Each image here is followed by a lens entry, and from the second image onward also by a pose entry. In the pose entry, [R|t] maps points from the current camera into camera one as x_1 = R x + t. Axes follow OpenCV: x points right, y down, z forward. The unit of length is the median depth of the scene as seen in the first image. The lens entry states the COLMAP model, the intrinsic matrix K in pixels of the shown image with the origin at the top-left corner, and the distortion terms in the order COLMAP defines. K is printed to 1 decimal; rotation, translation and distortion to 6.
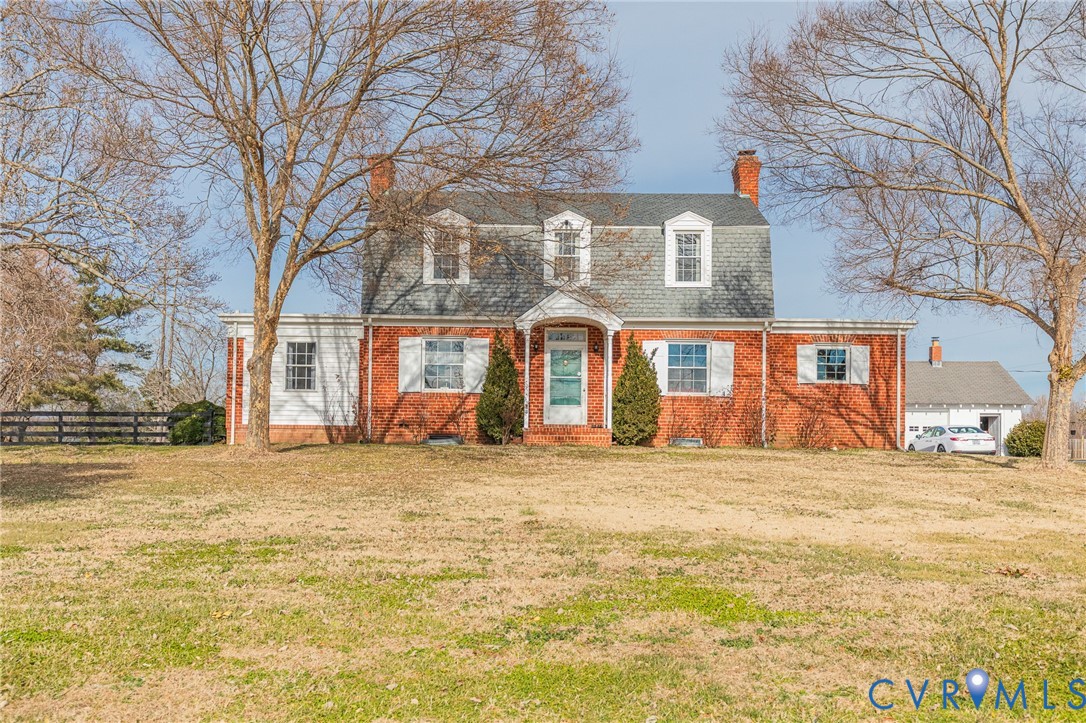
lens RADIAL K [[1098.6, 0, 543.0], [0, 1098.6, 361.5], [0, 0, 1]] dist [-0.001709, -0.003105]
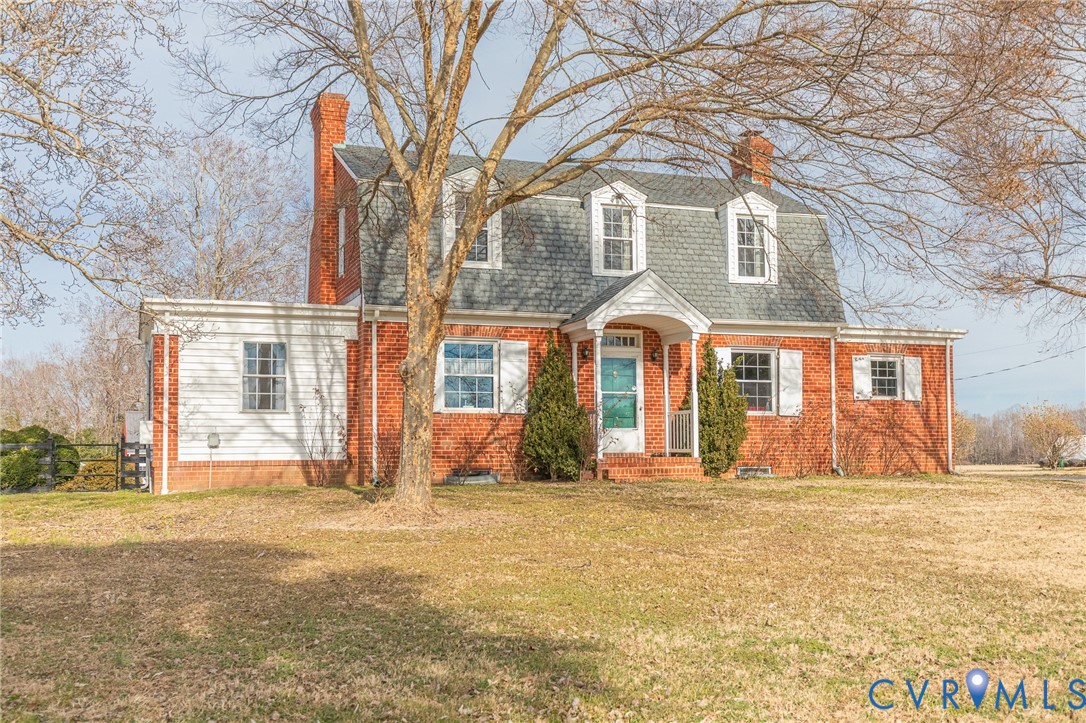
lens RADIAL K [[1098.6, 0, 543.0], [0, 1098.6, 361.5], [0, 0, 1]] dist [-0.001709, -0.003105]
pose [[0.938580, 0.010343, 0.344906, -0.299252], [-0.004531, 0.999834, -0.017653, 0.006177], [-0.345031, 0.015006, 0.938471, 0.280875]]
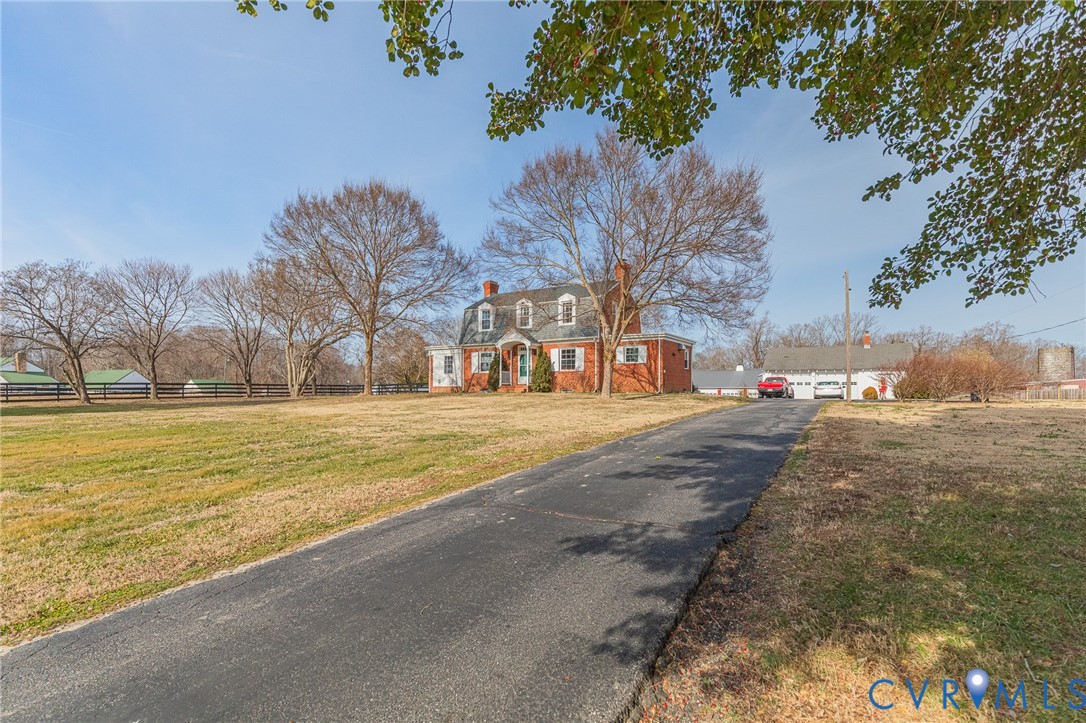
lens RADIAL K [[559.4, 0, 543.0], [0, 559.4, 361.5], [0, 0, 1]] dist [-0.000022, 0.000001]
pose [[0.843265, -0.041657, -0.535882, 0.731848], [0.047225, 0.998879, -0.003334, 0.012051], [0.535420, -0.022496, 0.844286, -0.048750]]
